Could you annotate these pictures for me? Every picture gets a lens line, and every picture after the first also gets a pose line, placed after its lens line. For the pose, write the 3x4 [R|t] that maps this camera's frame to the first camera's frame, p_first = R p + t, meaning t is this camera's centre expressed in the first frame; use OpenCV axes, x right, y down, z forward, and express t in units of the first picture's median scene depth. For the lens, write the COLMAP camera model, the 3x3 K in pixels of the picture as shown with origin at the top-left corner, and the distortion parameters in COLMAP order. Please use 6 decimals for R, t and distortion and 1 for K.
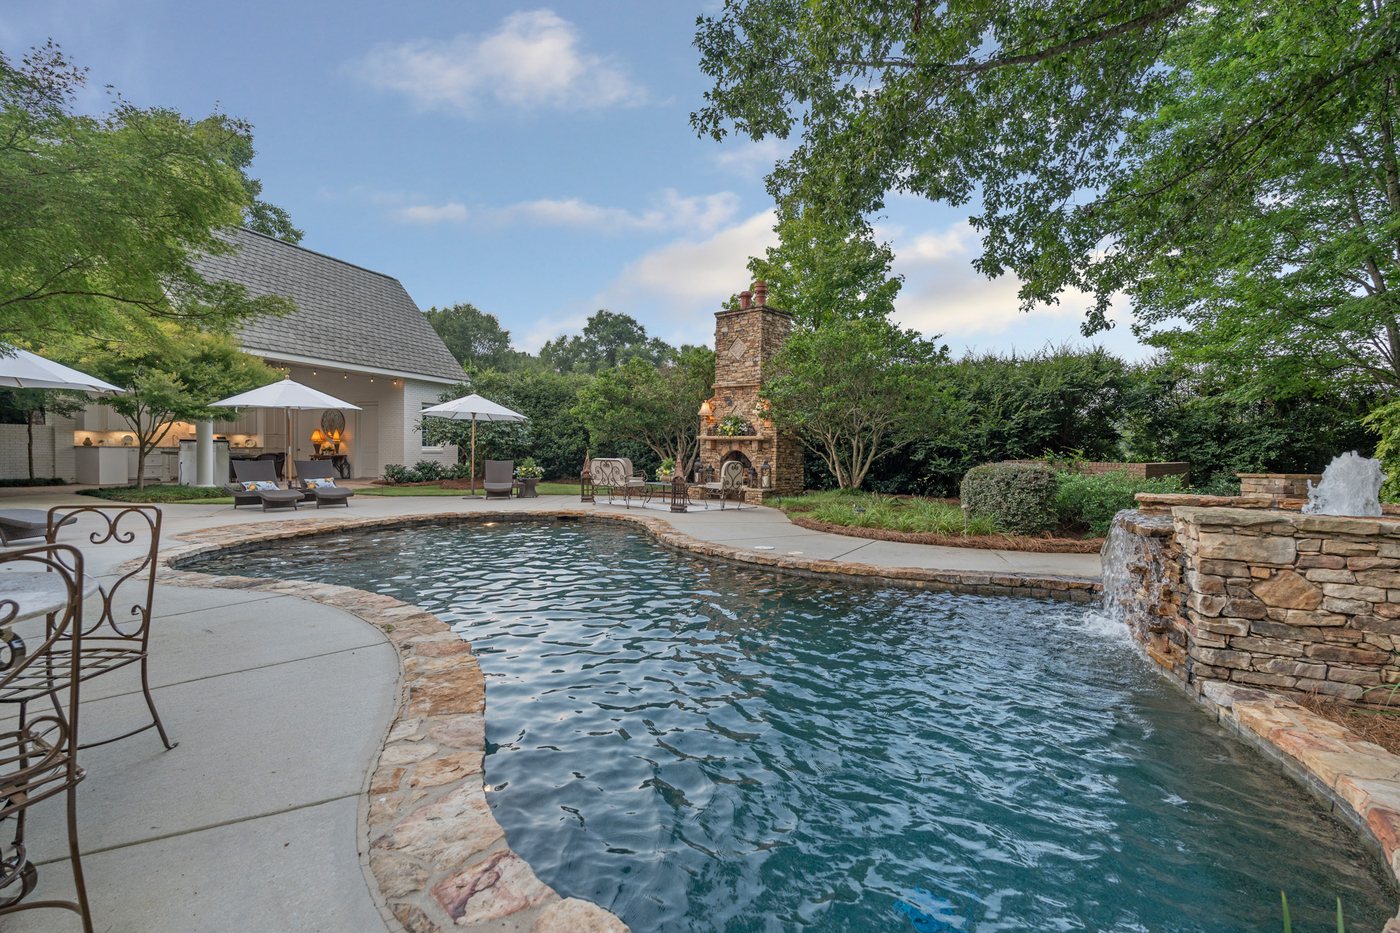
lens RADIAL K [[629.1, 0, 706.9], [0, 629.1, 463.8], [0, 0, 1]] dist [-0.002152, -0.000376]
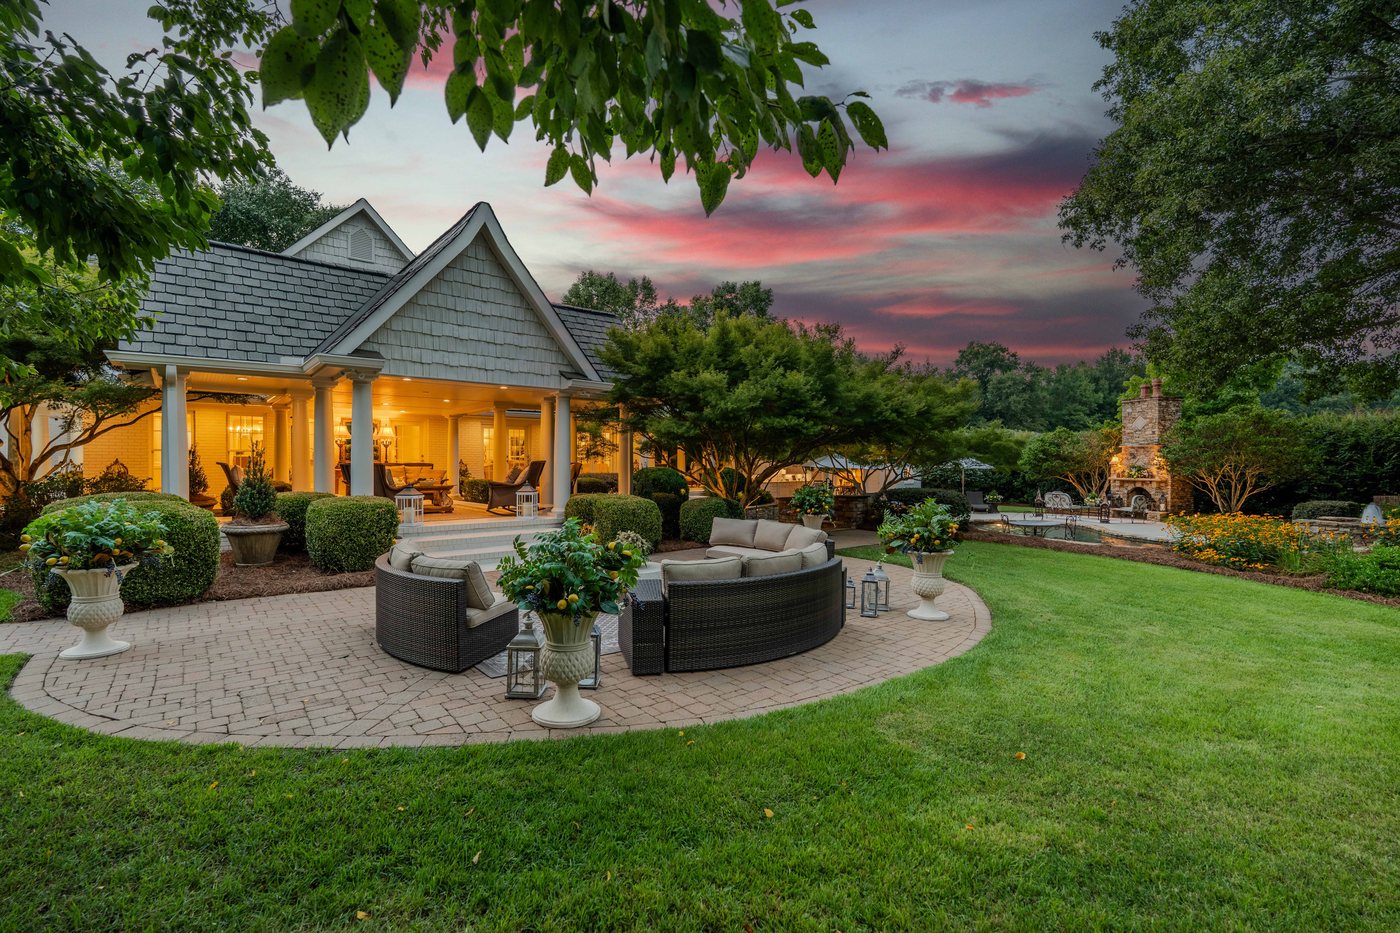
lens RADIAL K [[629.1, 0, 706.9], [0, 629.1, 463.8], [0, 0, 1]] dist [-0.002152, -0.000376]
pose [[0.860496, -0.012078, -0.509314, -0.083573], [-0.002603, 0.999602, -0.028101, -0.032843], [0.509450, 0.025507, 0.860122, -0.909690]]
